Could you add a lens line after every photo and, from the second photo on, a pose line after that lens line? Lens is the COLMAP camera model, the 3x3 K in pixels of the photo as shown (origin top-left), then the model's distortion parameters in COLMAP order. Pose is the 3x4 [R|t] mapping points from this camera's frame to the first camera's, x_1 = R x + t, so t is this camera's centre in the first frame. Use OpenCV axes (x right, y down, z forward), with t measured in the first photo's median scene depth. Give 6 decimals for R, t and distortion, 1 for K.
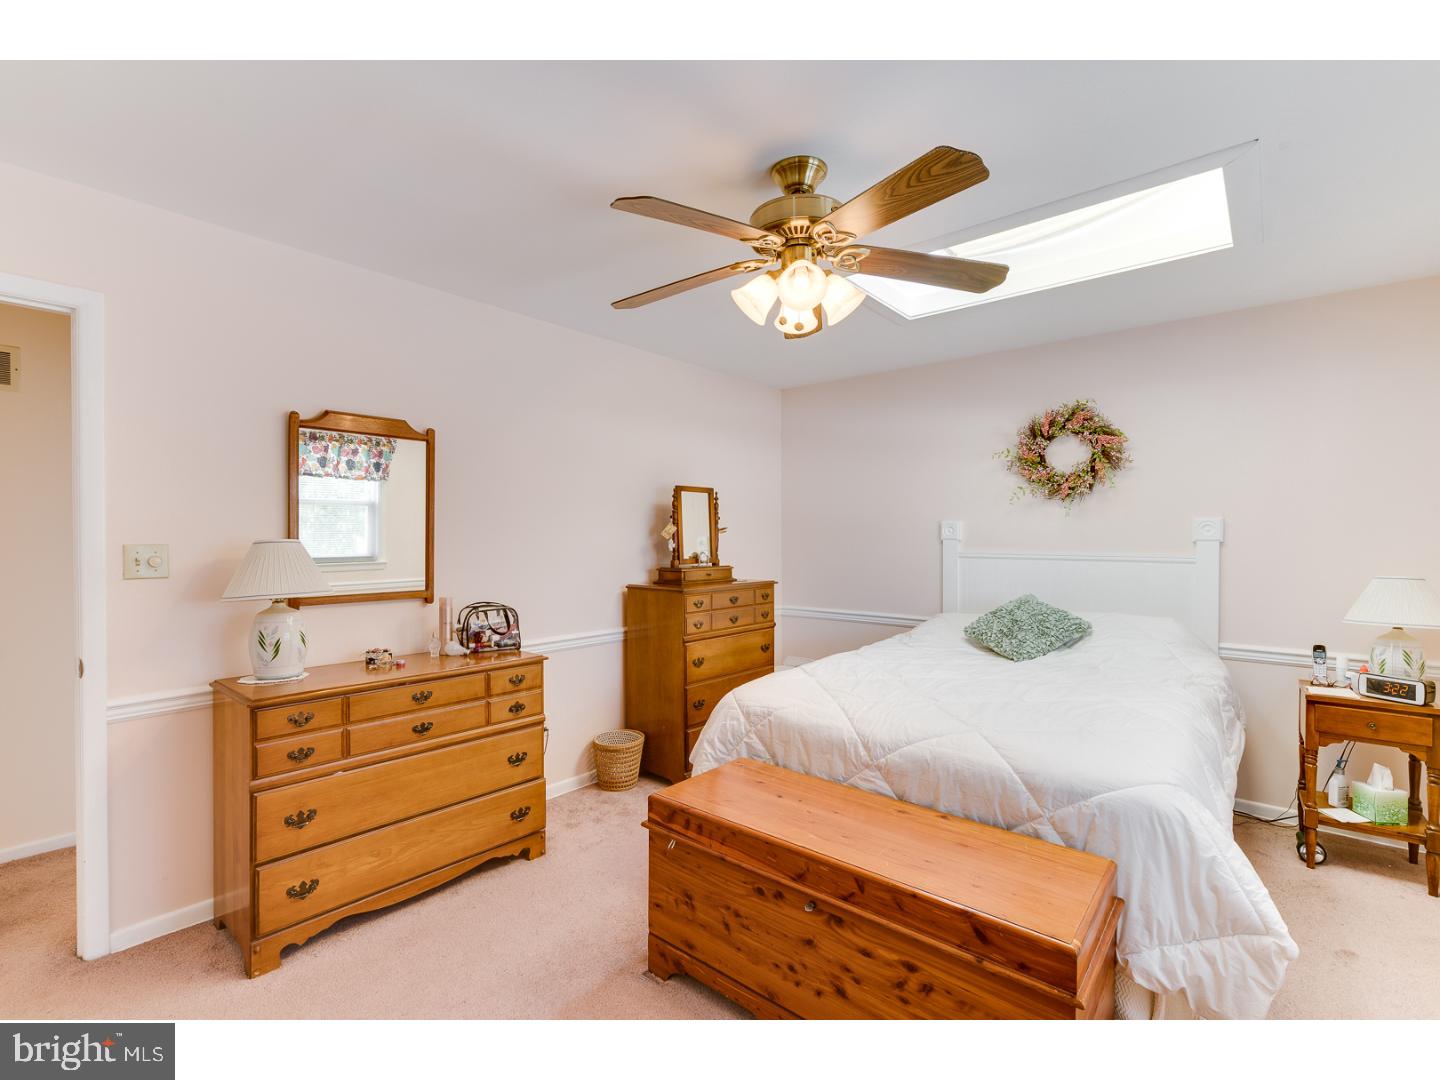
lens RADIAL K [[656.8, 0, 712.4], [0, 656.8, 540.6], [0, 0, 1]] dist [-0.002146, 0.001597]
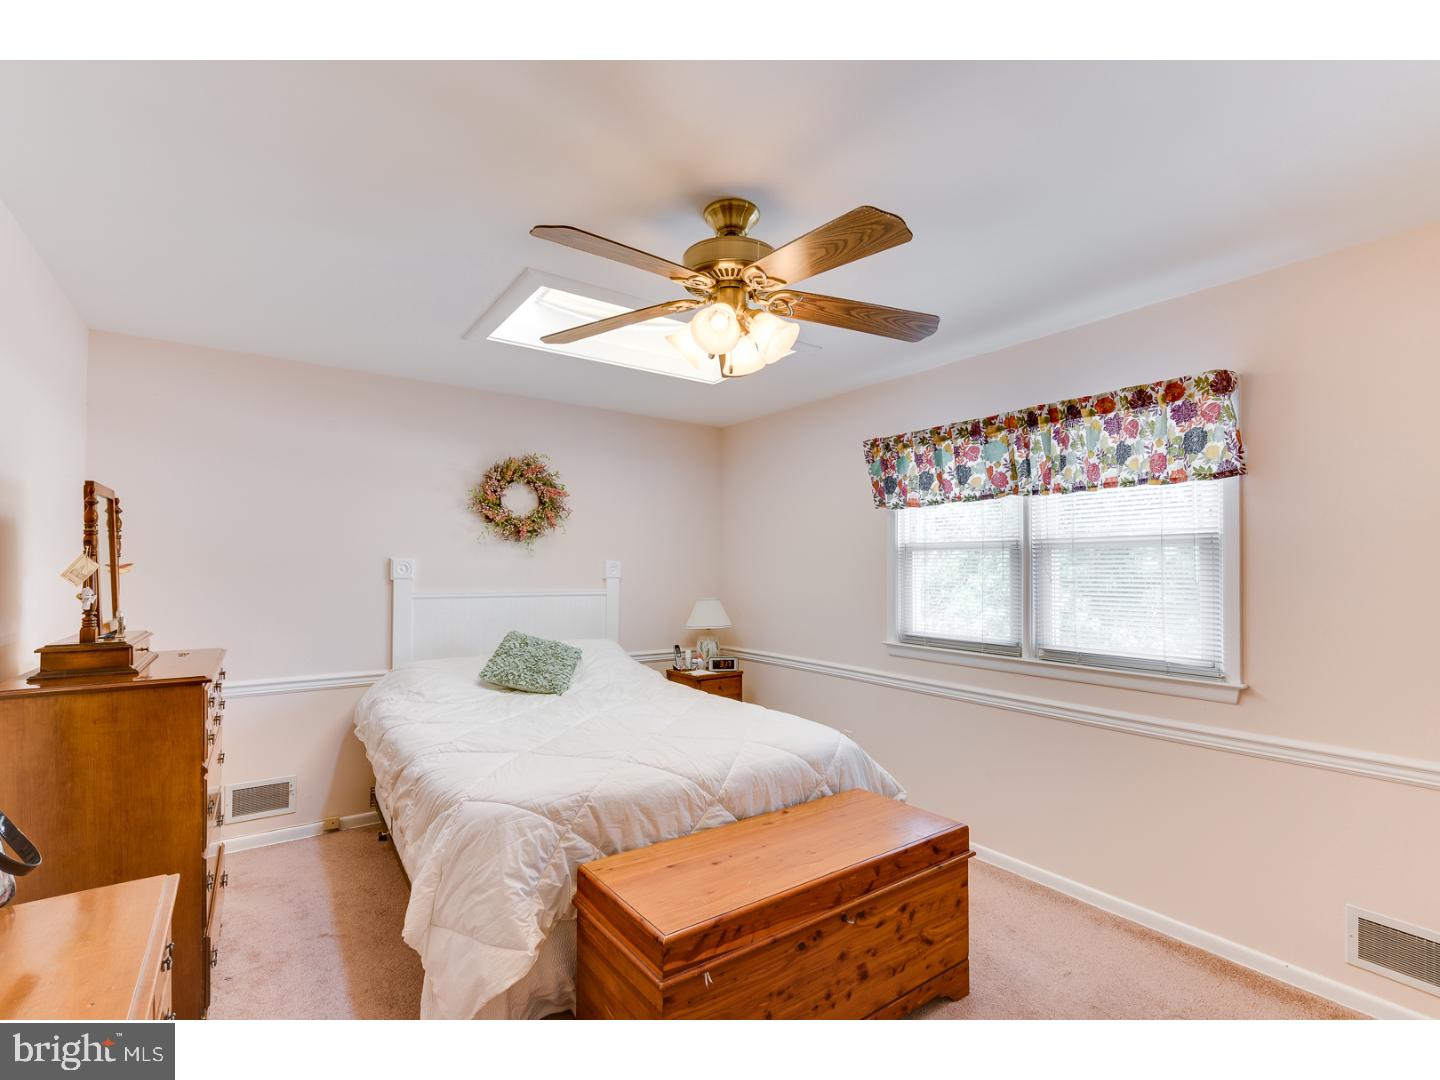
lens RADIAL K [[656.8, 0, 716.5], [0, 656.8, 554.2], [0, 0, 1]] dist [-0.002146, 0.001597]
pose [[0.240140, 0.022831, 0.970470, -0.651162], [0.003933, 0.999692, -0.024492, -0.019750], [-0.970730, 0.009698, 0.239976, 0.622992]]
